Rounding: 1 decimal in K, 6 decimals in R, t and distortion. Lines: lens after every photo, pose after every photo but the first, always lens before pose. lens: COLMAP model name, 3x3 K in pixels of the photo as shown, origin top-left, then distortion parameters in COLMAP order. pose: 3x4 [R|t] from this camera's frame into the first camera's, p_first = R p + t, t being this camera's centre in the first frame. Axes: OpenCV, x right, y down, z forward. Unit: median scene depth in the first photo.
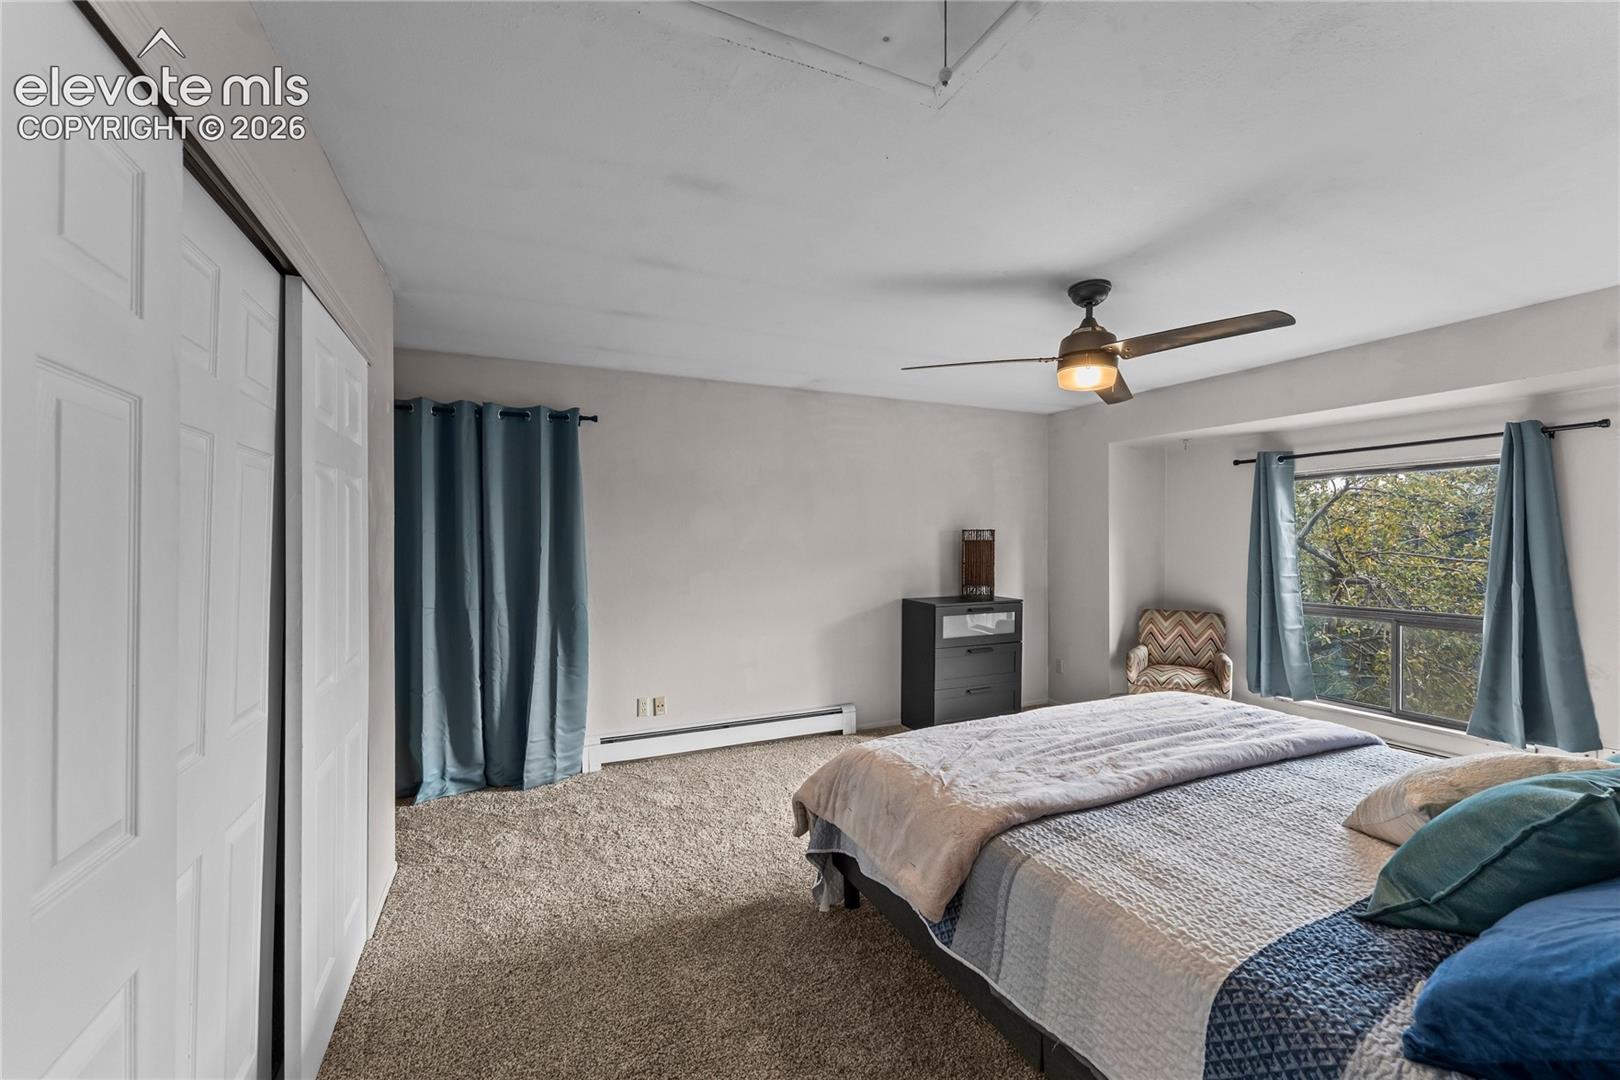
lens RADIAL K [[652.6, 0, 793.4], [0, 652.6, 541.6], [0, 0, 1]] dist [-0.000237, -0.000159]
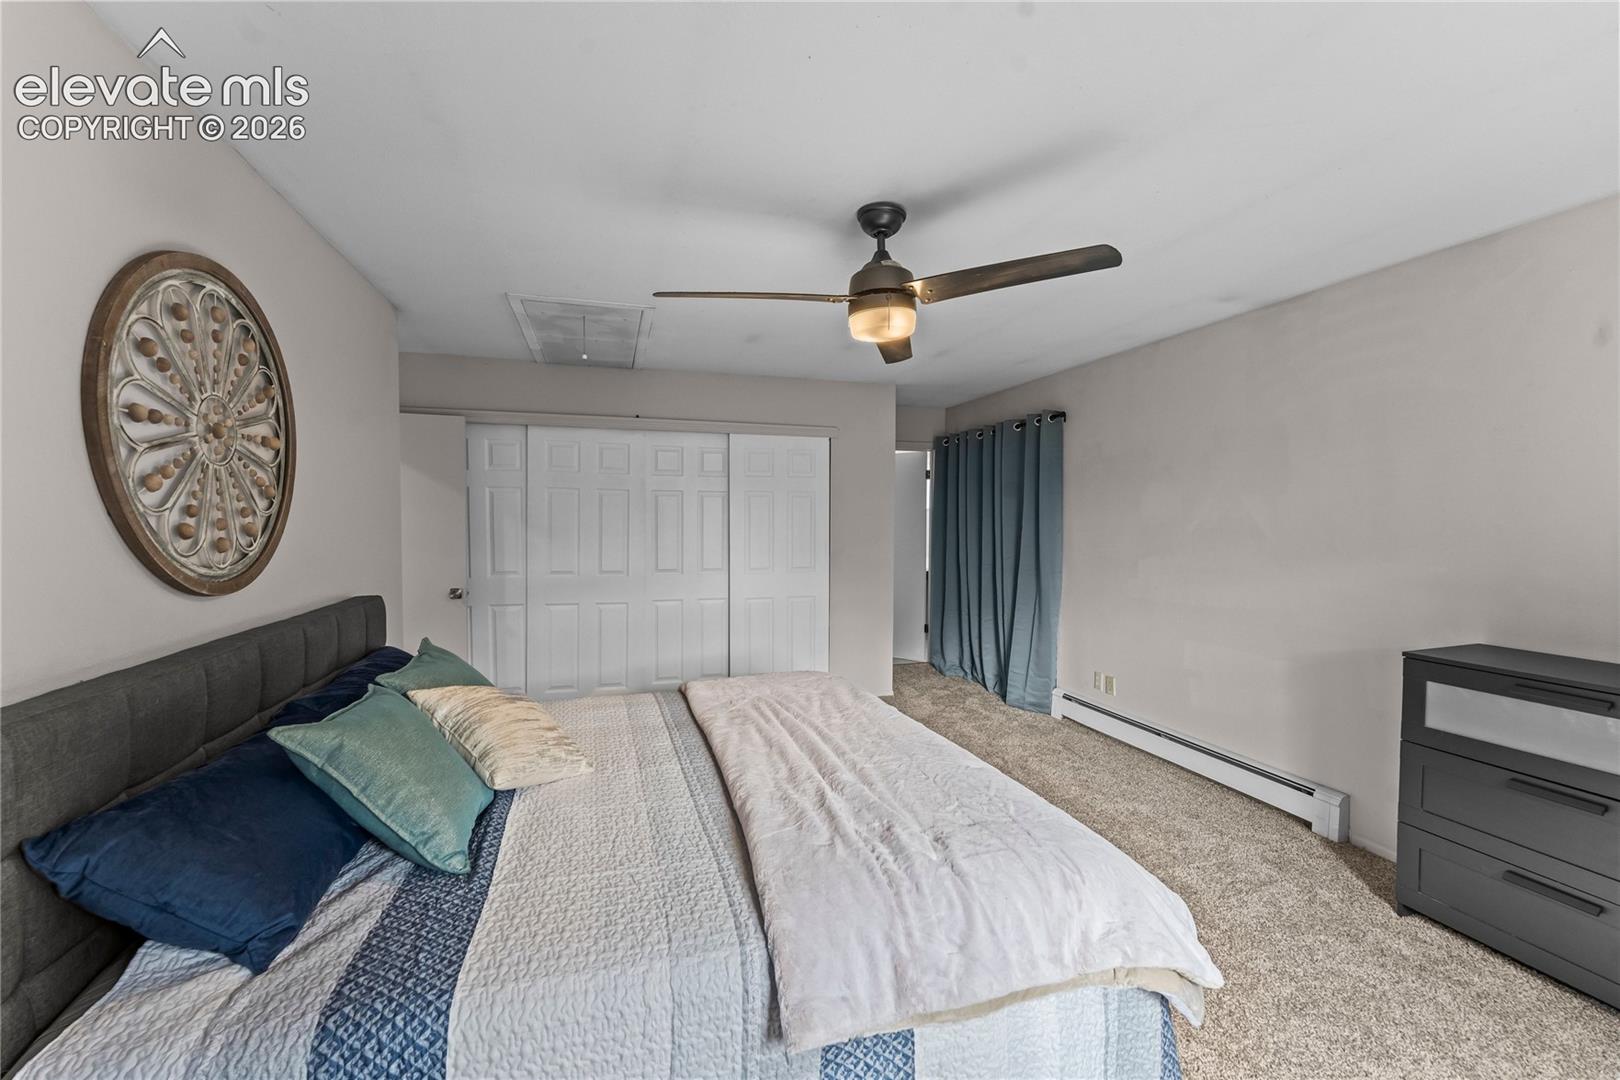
lens RADIAL K [[652.6, 0, 809.9], [0, 652.6, 517.4], [0, 0, 1]] dist [-0.000237, -0.000159]
pose [[-0.122829, 0.001608, -0.992427, 0.814498], [-0.004827, 0.999986, 0.002217, -0.005946], [0.992416, 0.005063, -0.122820, 0.638040]]
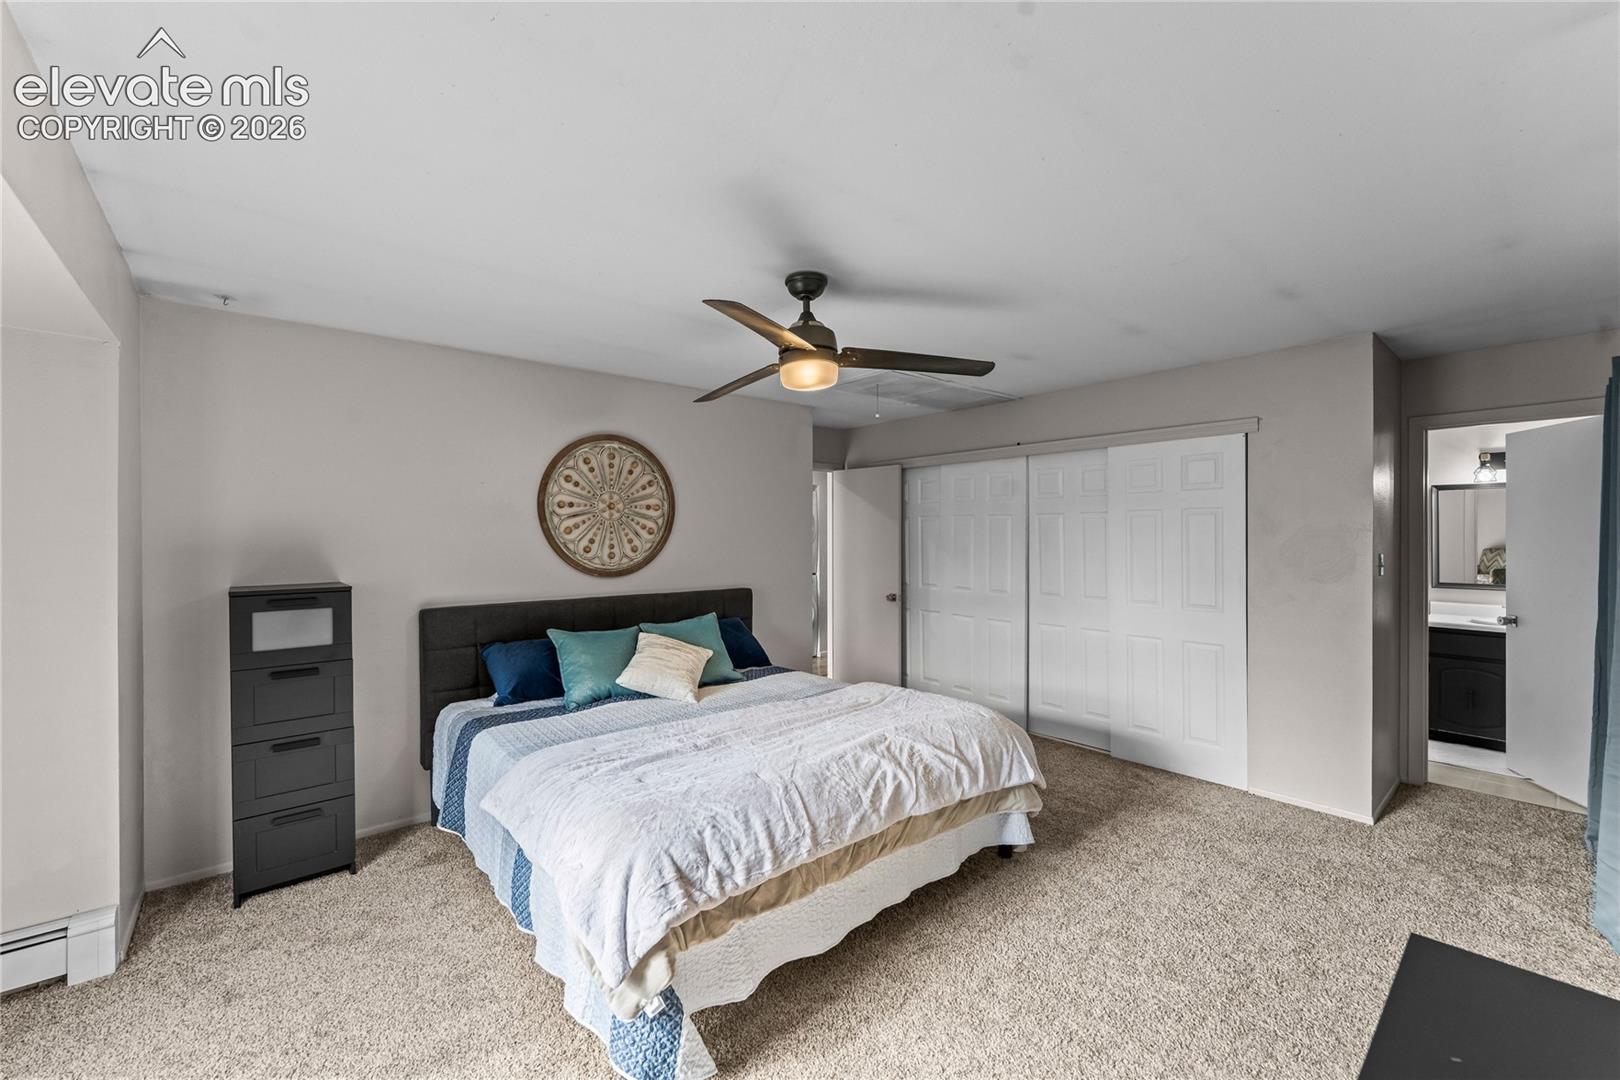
lens RADIAL K [[652.6, 0, 797.2], [0, 652.6, 539.6], [0, 0, 1]] dist [-0.000237, -0.000159]
pose [[-0.958842, 0.007960, -0.283827, 0.469017], [0.005068, 0.999927, 0.010924, -0.017896], [0.283893, 0.009036, -0.958813, 1.196081]]
